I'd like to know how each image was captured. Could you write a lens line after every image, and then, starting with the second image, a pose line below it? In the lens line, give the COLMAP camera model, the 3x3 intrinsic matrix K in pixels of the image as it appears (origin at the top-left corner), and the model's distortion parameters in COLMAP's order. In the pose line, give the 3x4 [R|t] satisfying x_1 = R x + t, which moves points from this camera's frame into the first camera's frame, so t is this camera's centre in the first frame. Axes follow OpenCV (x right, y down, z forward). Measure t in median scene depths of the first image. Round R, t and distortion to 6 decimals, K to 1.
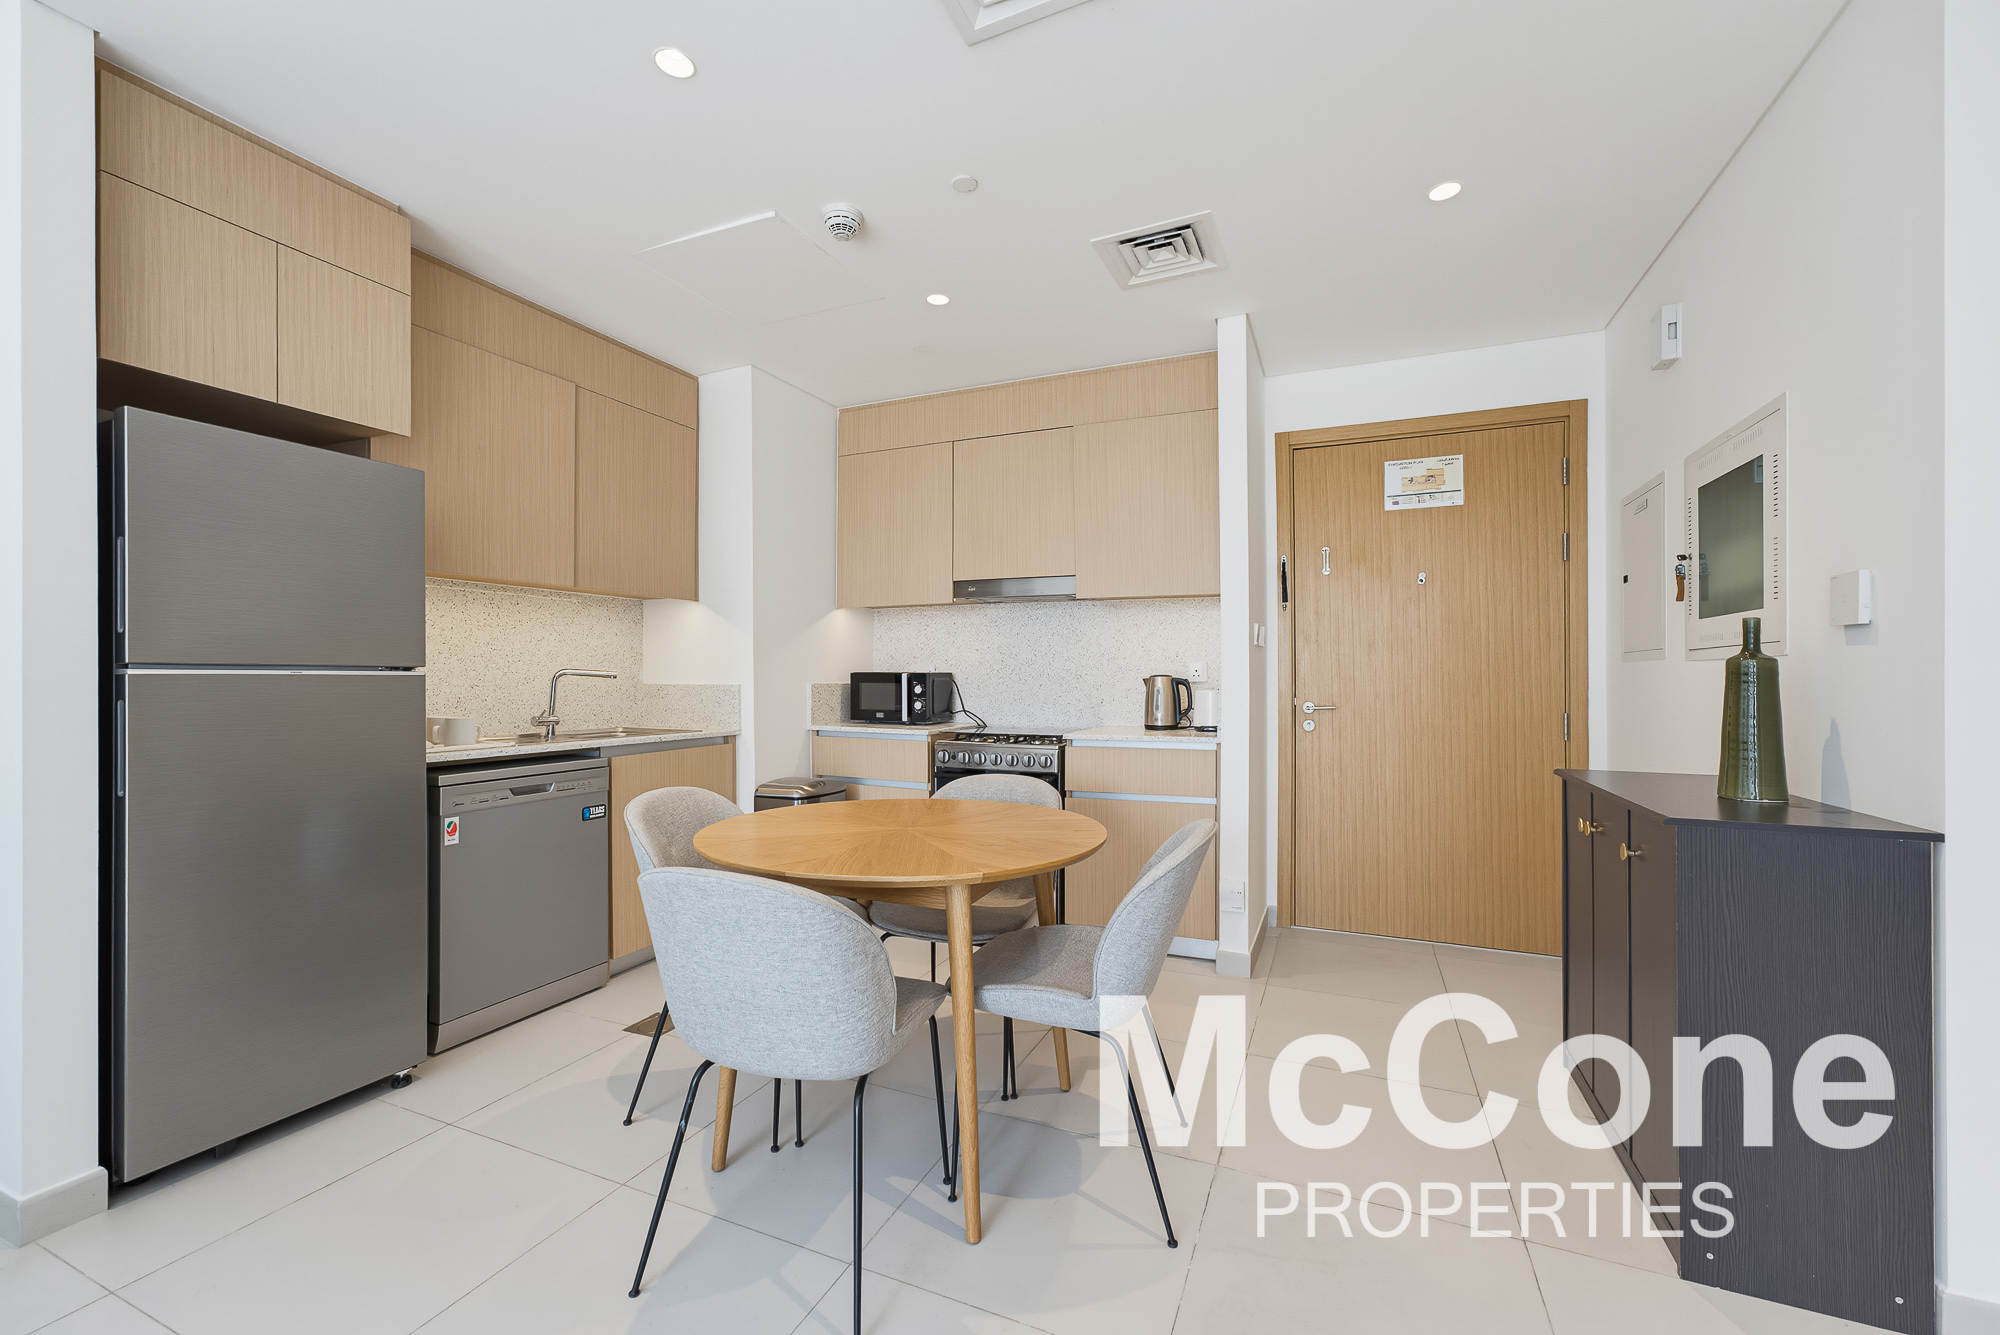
lens RADIAL K [[806.2, 0, 1000.0], [0, 806.2, 667.5], [0, 0, 1]] dist [0.000312, 0.000038]
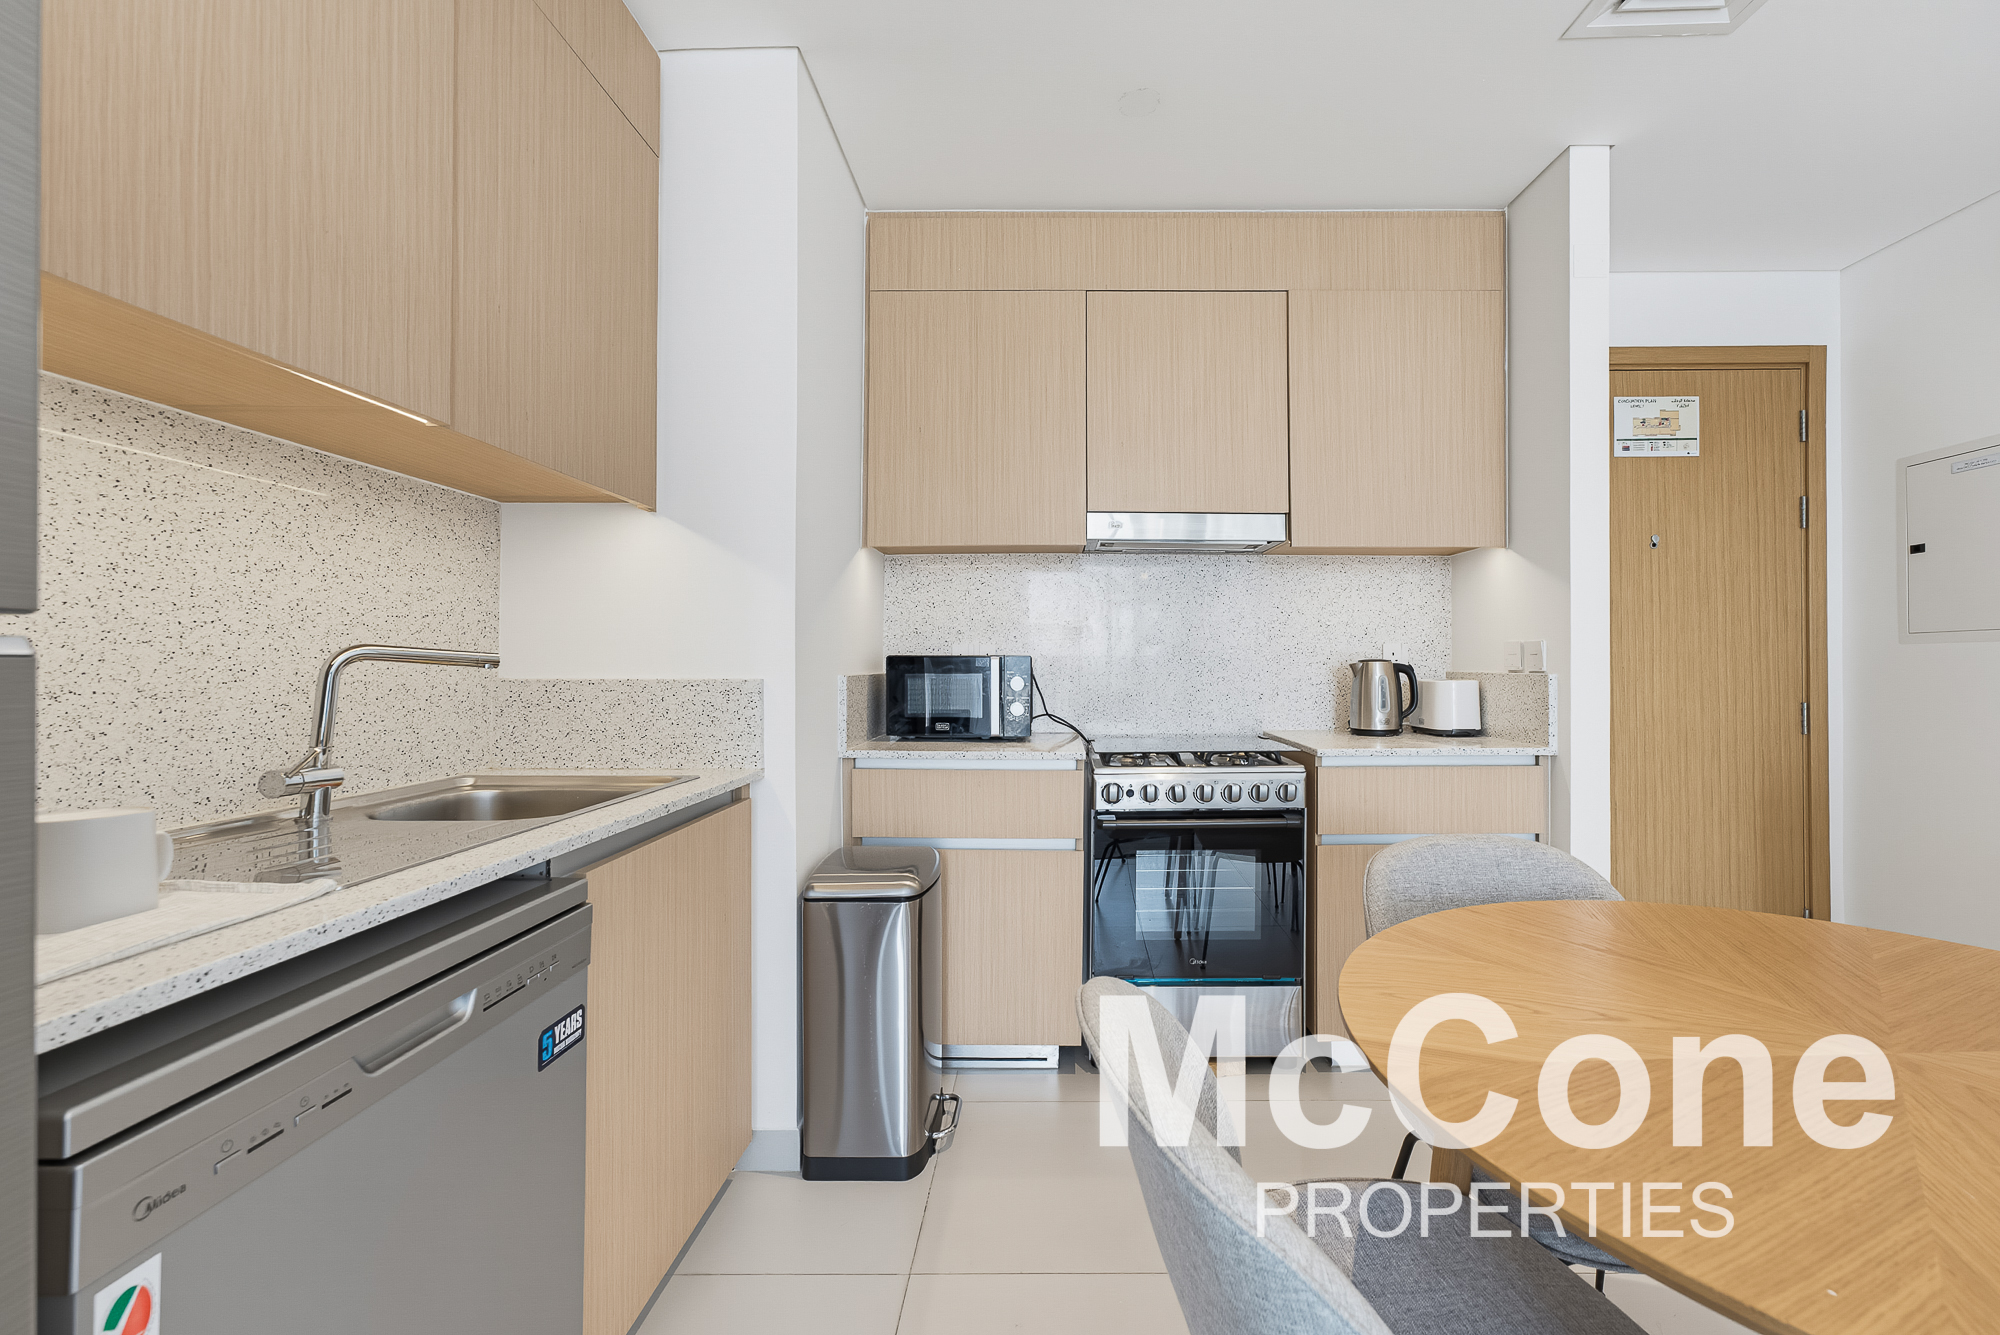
lens RADIAL K [[821.0, 0, 1060.4], [0, 821.0, 644.4], [0, 0, 1]] dist [0.010581, 0.000191]
pose [[0.915380, 0.006114, 0.402544, -0.363148], [-0.001639, 0.999933, -0.011459, 0.005324], [-0.402587, 0.009830, 0.915329, 0.456998]]
